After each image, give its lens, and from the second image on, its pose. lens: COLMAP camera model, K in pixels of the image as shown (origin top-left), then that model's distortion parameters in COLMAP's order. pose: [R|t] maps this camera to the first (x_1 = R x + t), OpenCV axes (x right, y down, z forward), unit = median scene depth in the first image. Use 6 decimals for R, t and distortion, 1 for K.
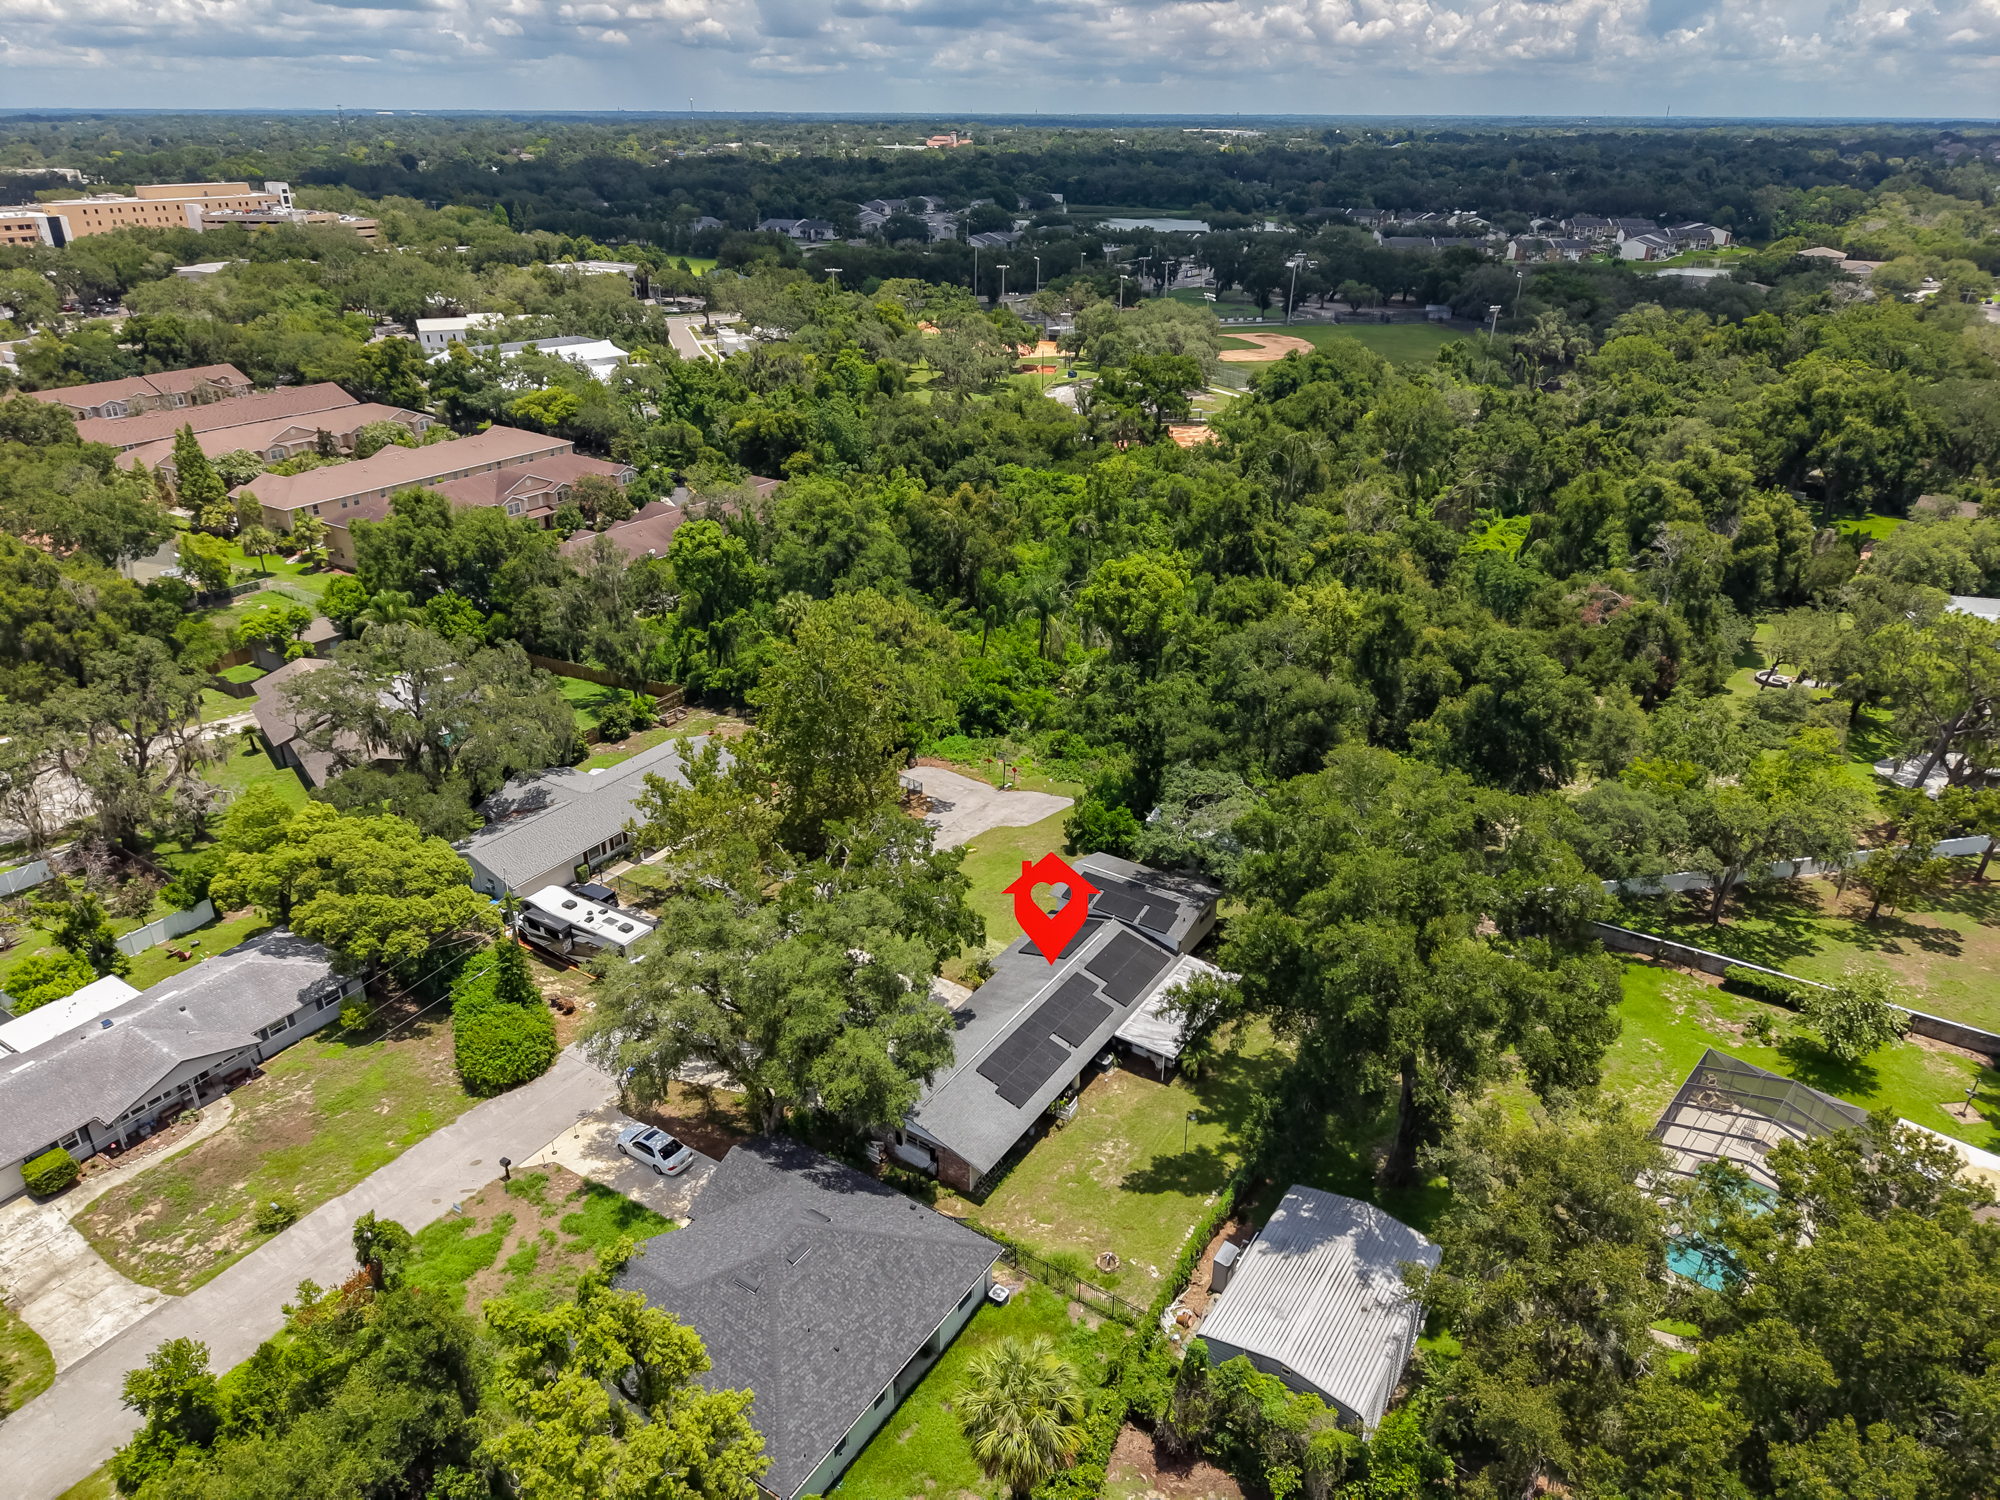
lens RADIAL K [[1336.5, 0, 1003.8], [0, 1336.5, 739.5], [0, 0, 1]] dist [0.020771, -0.019850]
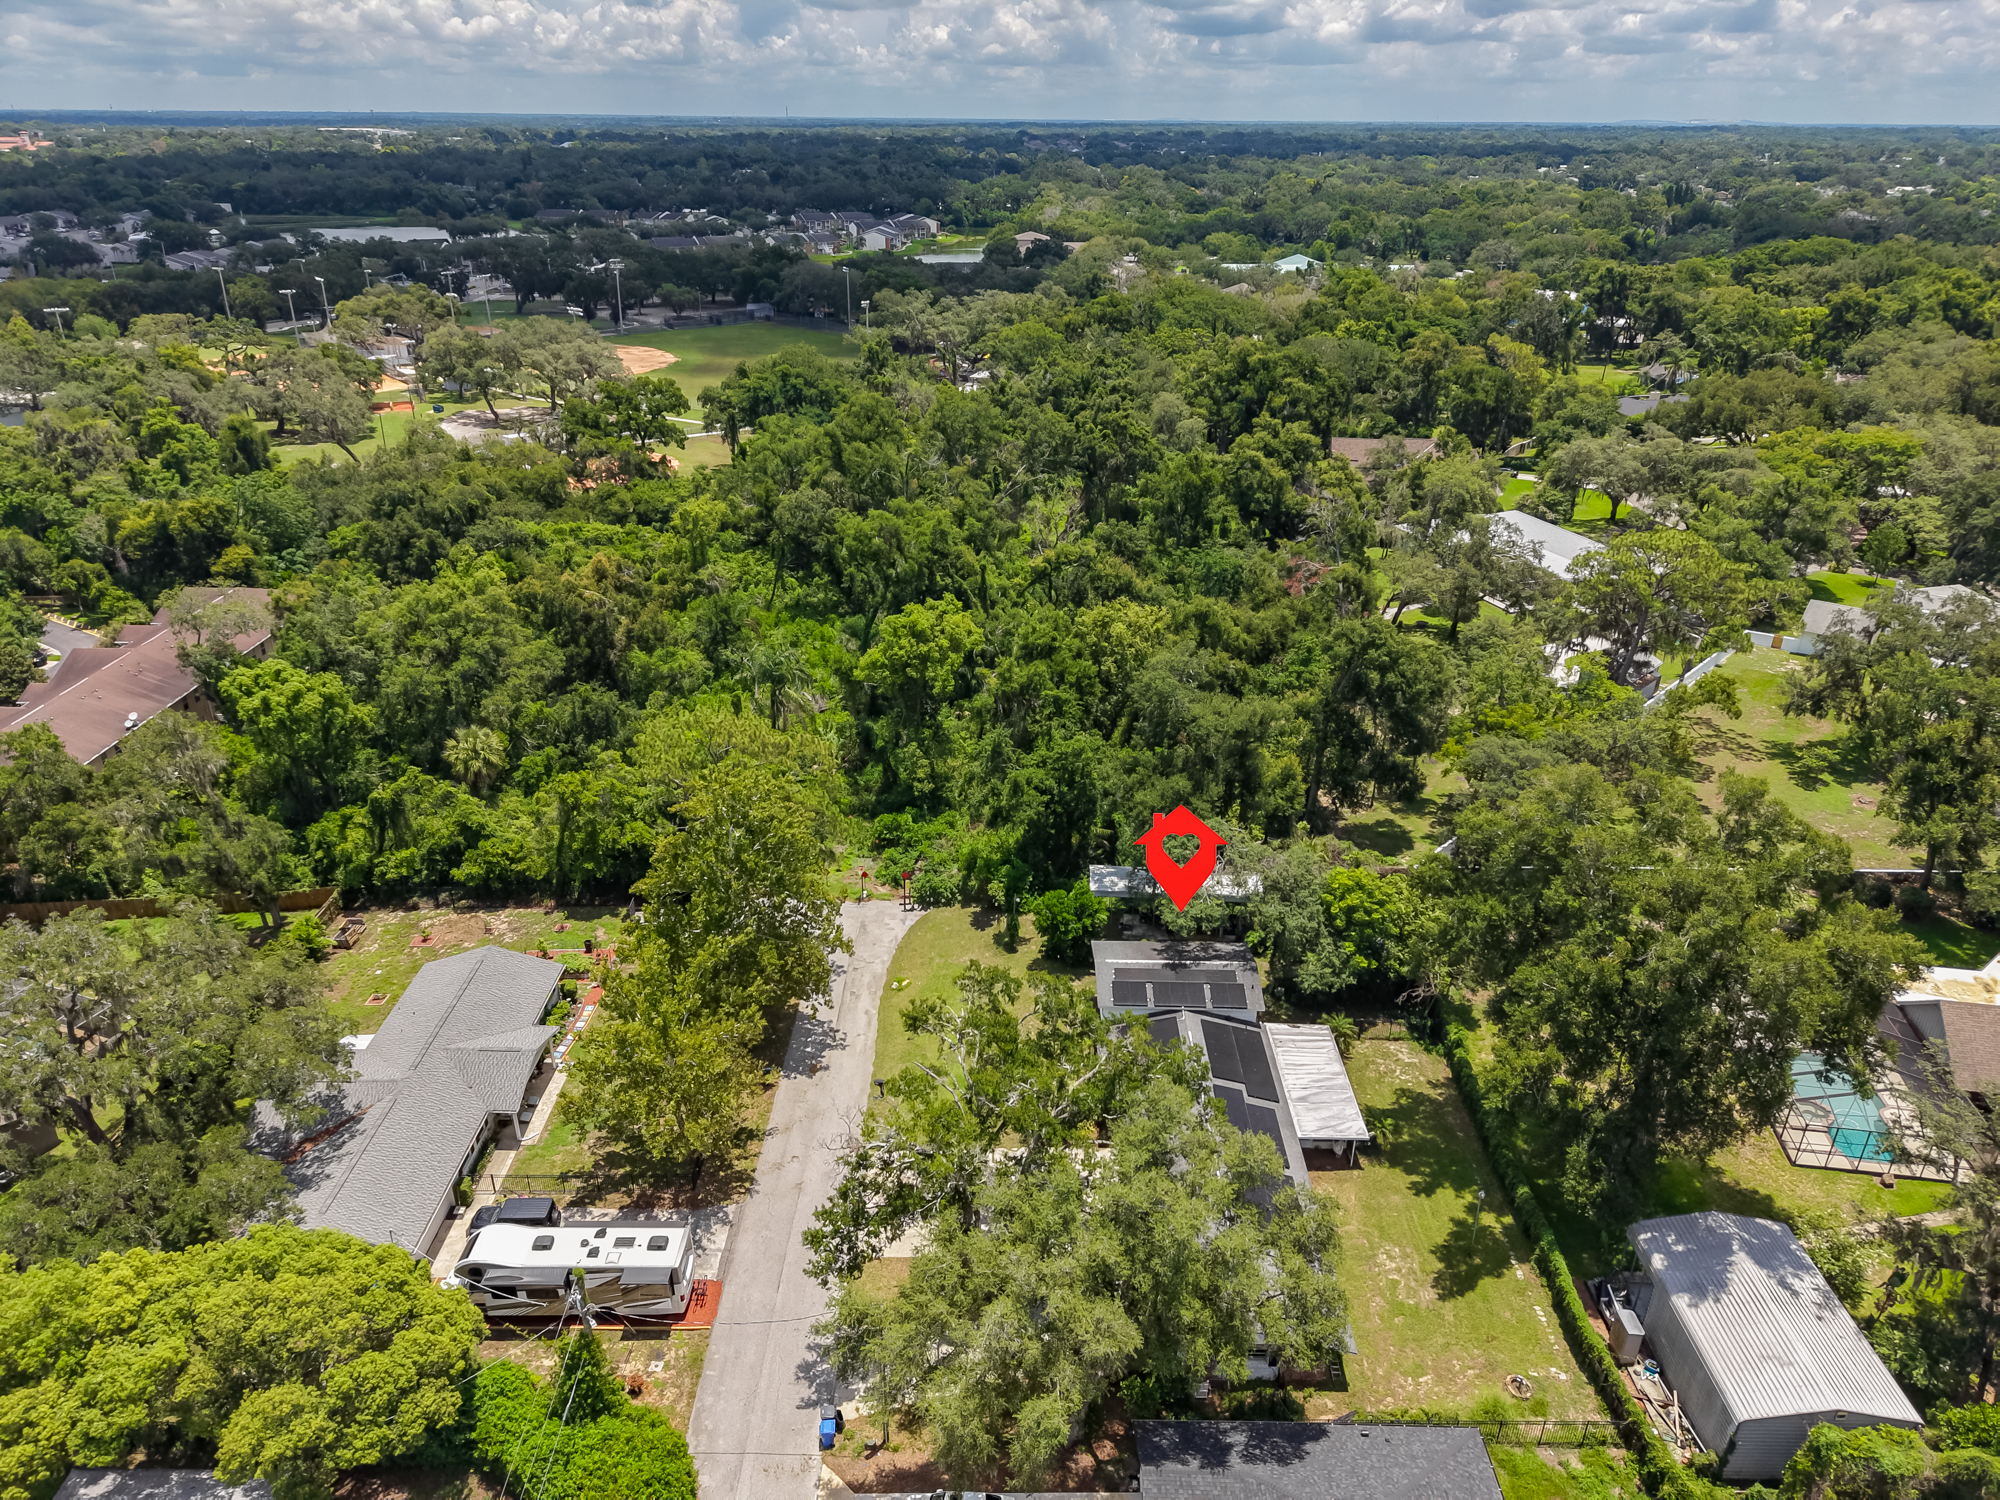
lens RADIAL K [[1336.5, 0, 1003.8], [0, 1336.5, 739.5], [0, 0, 1]] dist [0.020771, -0.019850]
pose [[0.842646, -0.224735, 0.489328, -0.371783], [0.224407, 0.972630, 0.060264, -0.110070], [-0.489479, 0.059027, 0.870015, 0.238992]]
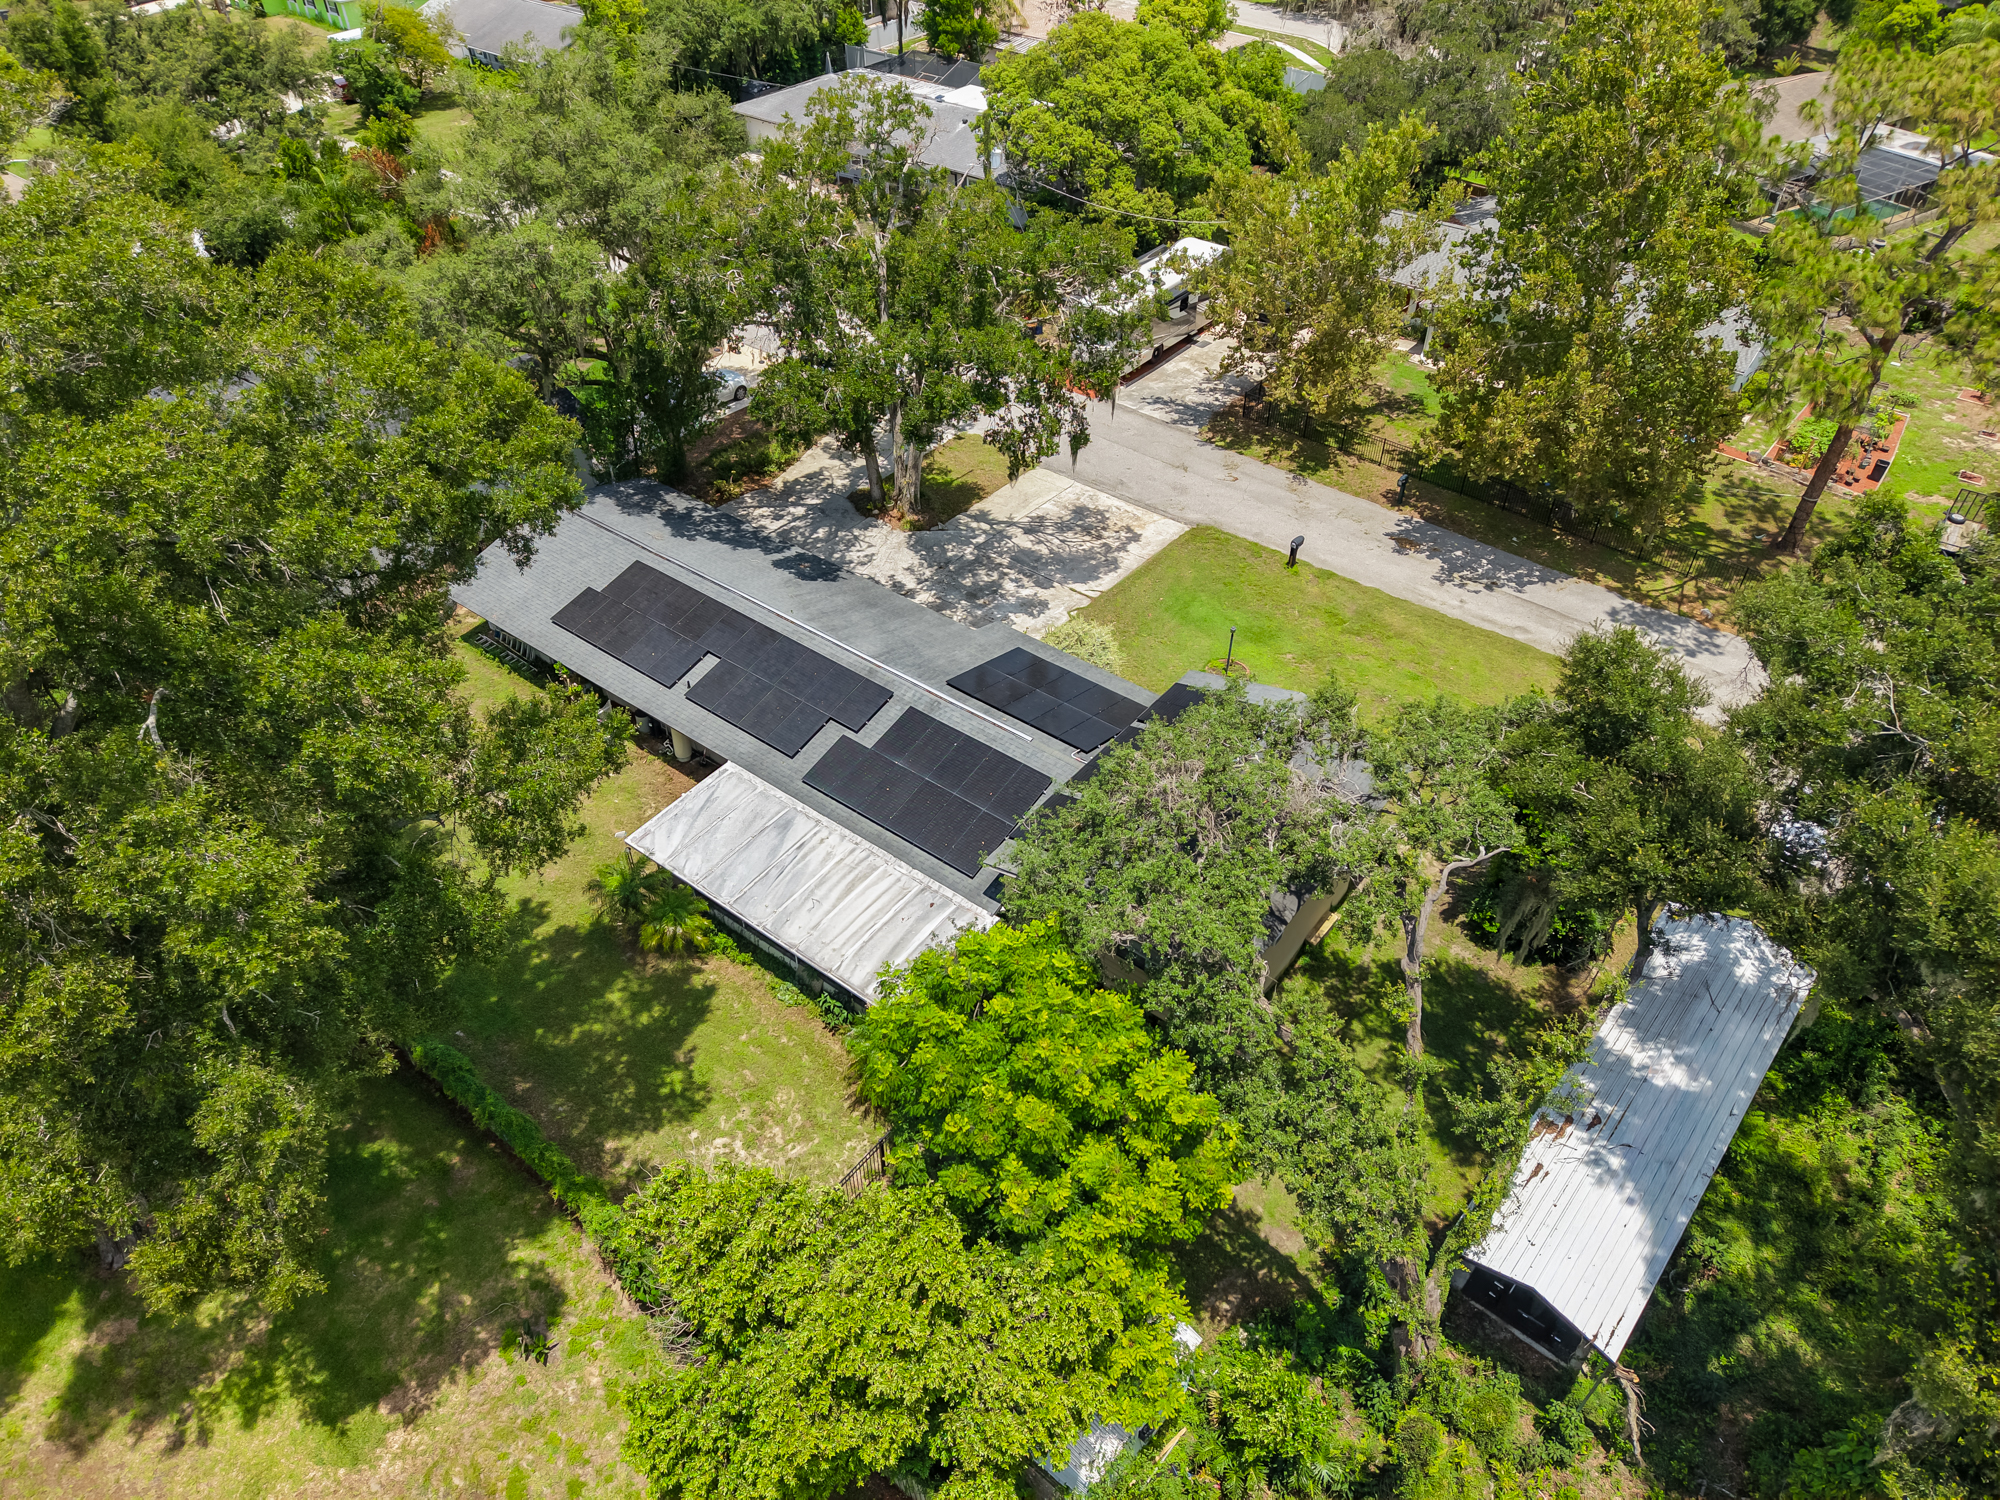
lens RADIAL K [[1318.7, 0, 1002.2], [0, 1318.7, 763.3], [0, 0, 1]] dist [0.029843, -0.019899]
pose [[-0.085226, 0.668353, -0.738945, 0.343454], [-0.418074, 0.649208, 0.635407, -0.100416], [0.904406, 0.363087, 0.224092, 0.788170]]
